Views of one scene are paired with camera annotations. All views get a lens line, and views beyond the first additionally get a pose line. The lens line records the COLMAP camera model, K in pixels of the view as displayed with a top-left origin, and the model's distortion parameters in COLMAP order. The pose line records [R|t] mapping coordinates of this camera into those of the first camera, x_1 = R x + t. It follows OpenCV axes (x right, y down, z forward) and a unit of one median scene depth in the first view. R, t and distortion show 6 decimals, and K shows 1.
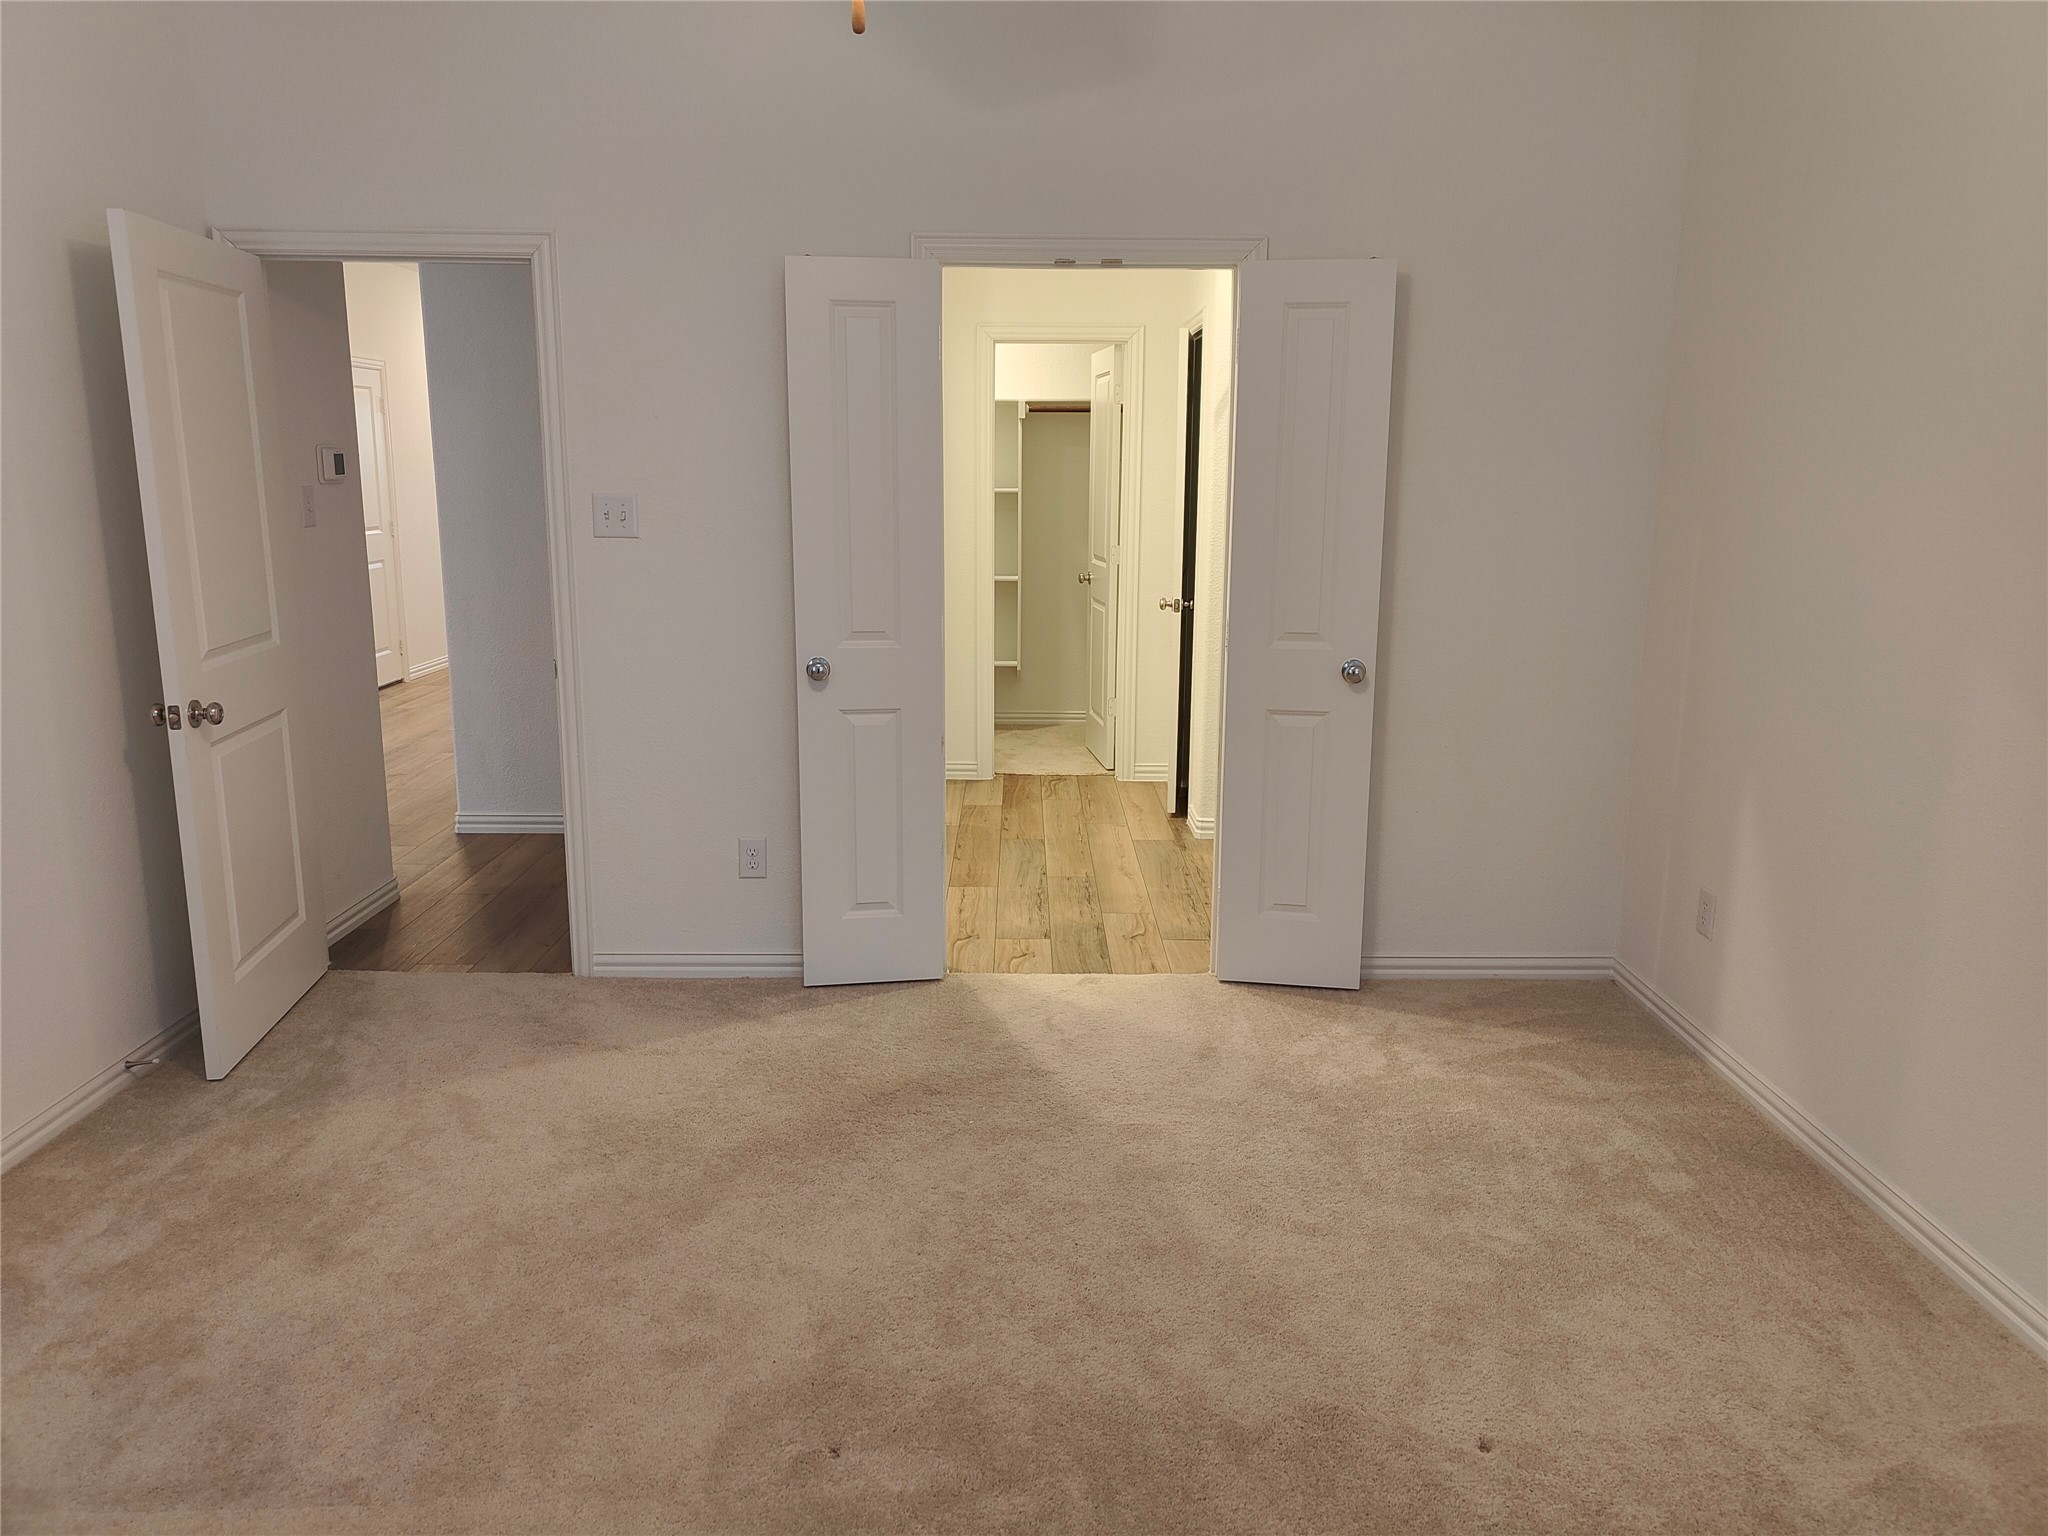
lens RADIAL K [[1418.5, 0, 1029.2], [0, 1418.5, 736.5], [0, 0, 1]] dist [0.087615, -0.178031]
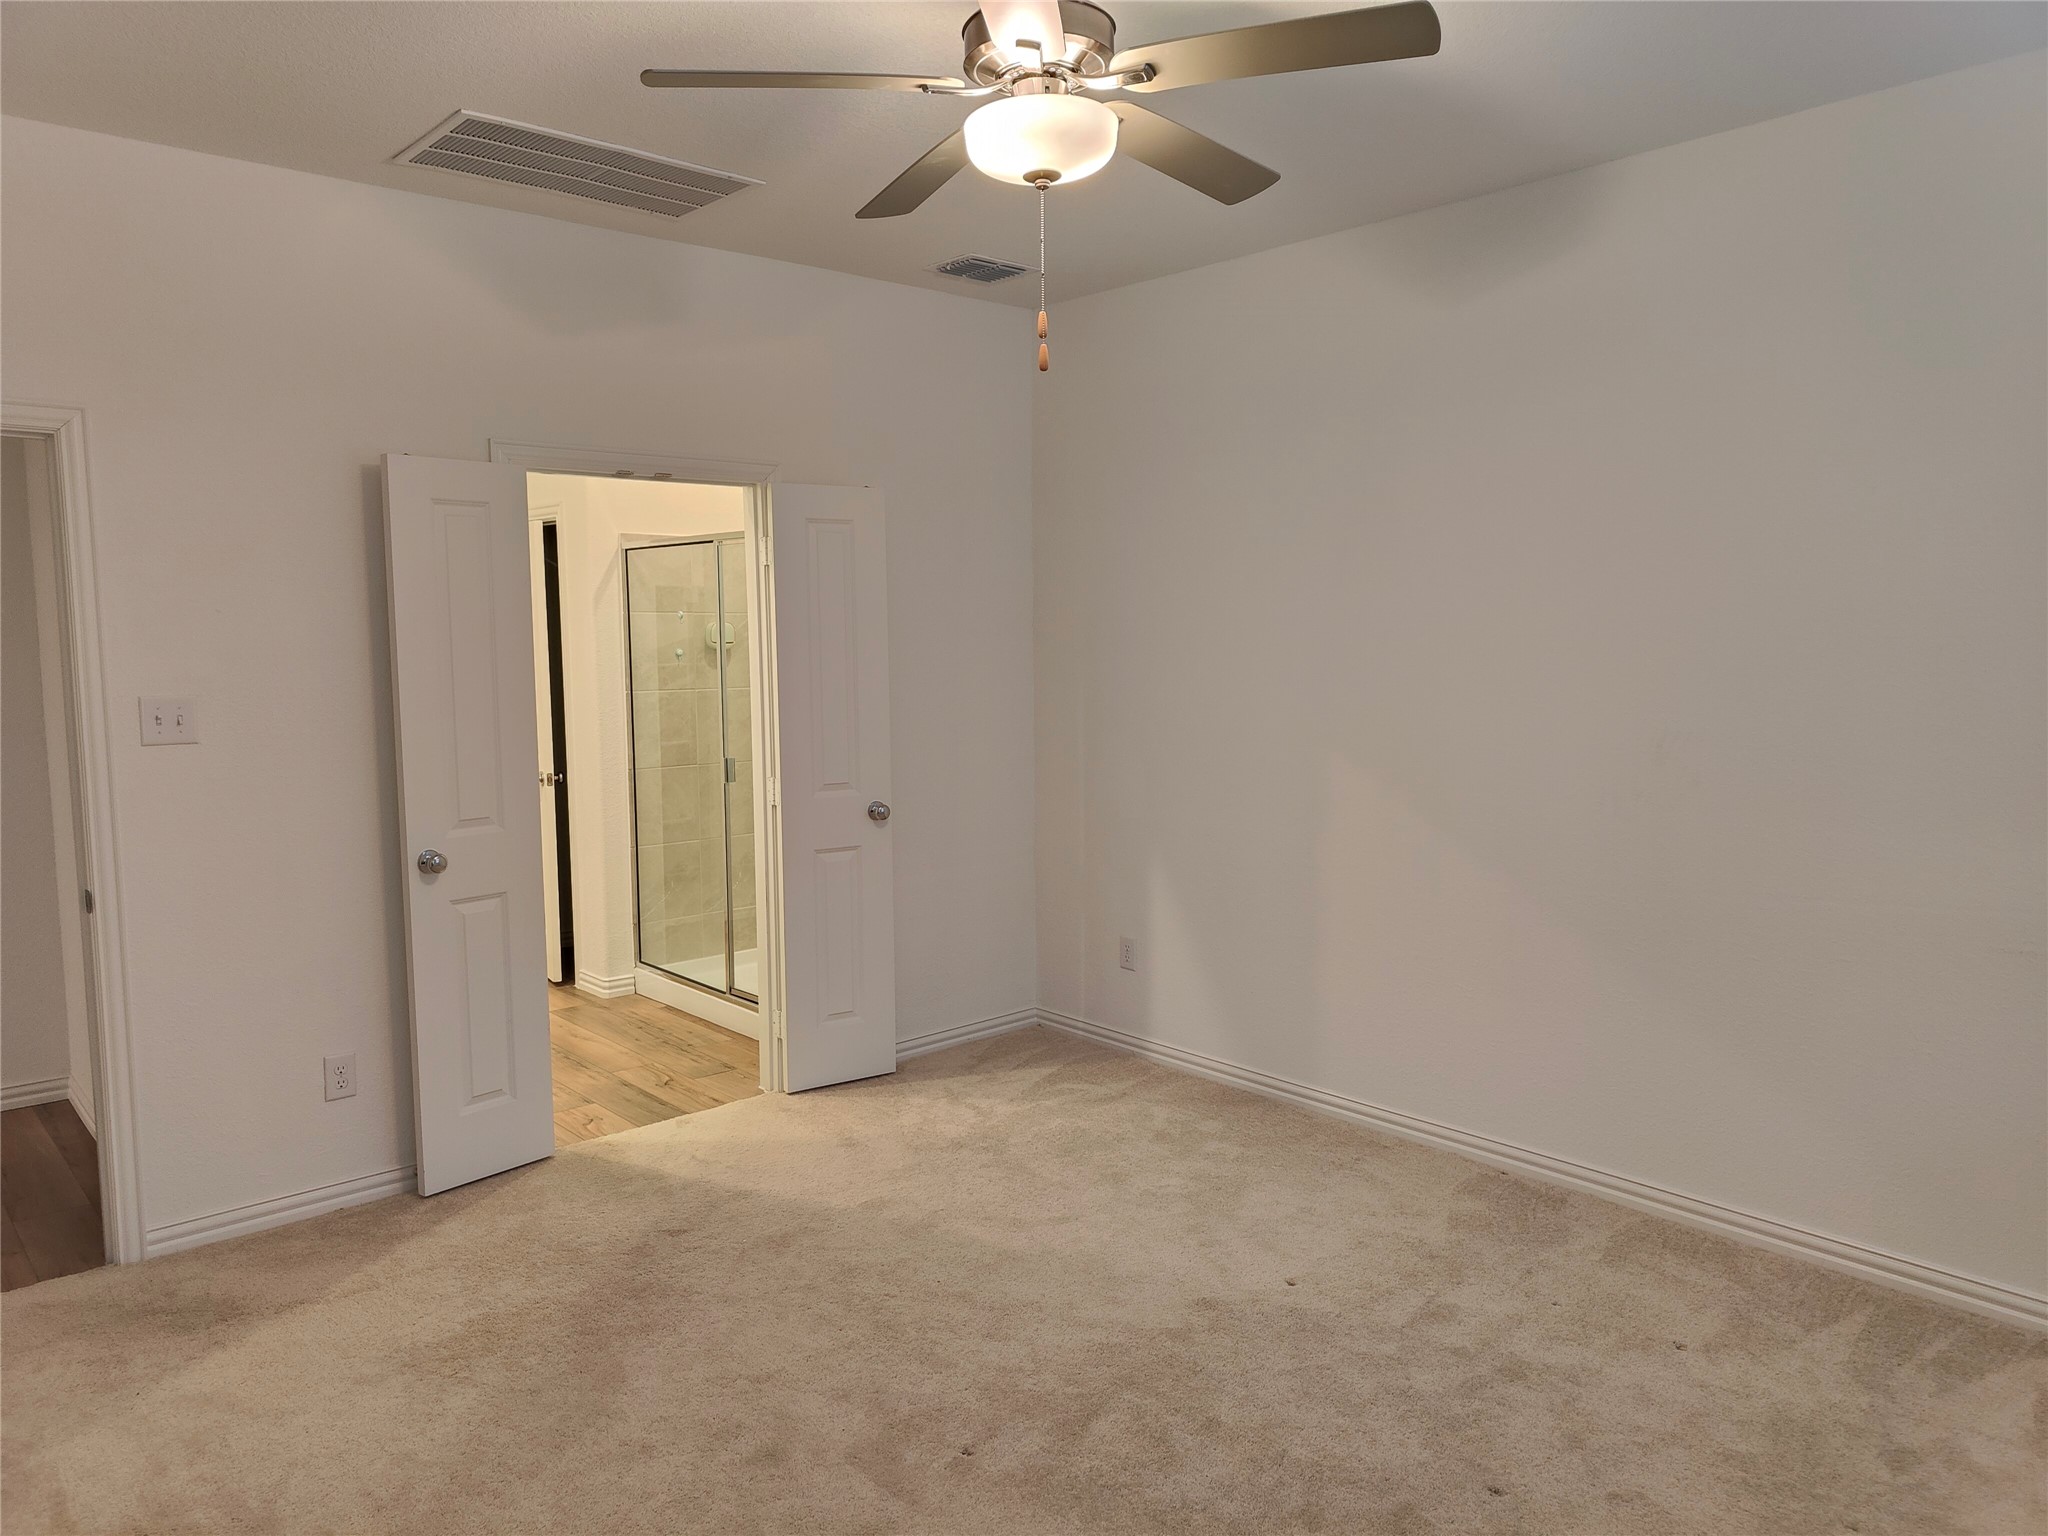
lens RADIAL K [[1426.5, 0, 1024.0], [0, 1426.5, 768.0], [0, 0, 1]] dist [0.042201, -0.036371]
pose [[0.752114, -0.078536, 0.654337, -0.486382], [0.139713, 0.989307, -0.041851, -0.012802], [-0.644053, 0.122896, 0.755044, -0.019409]]
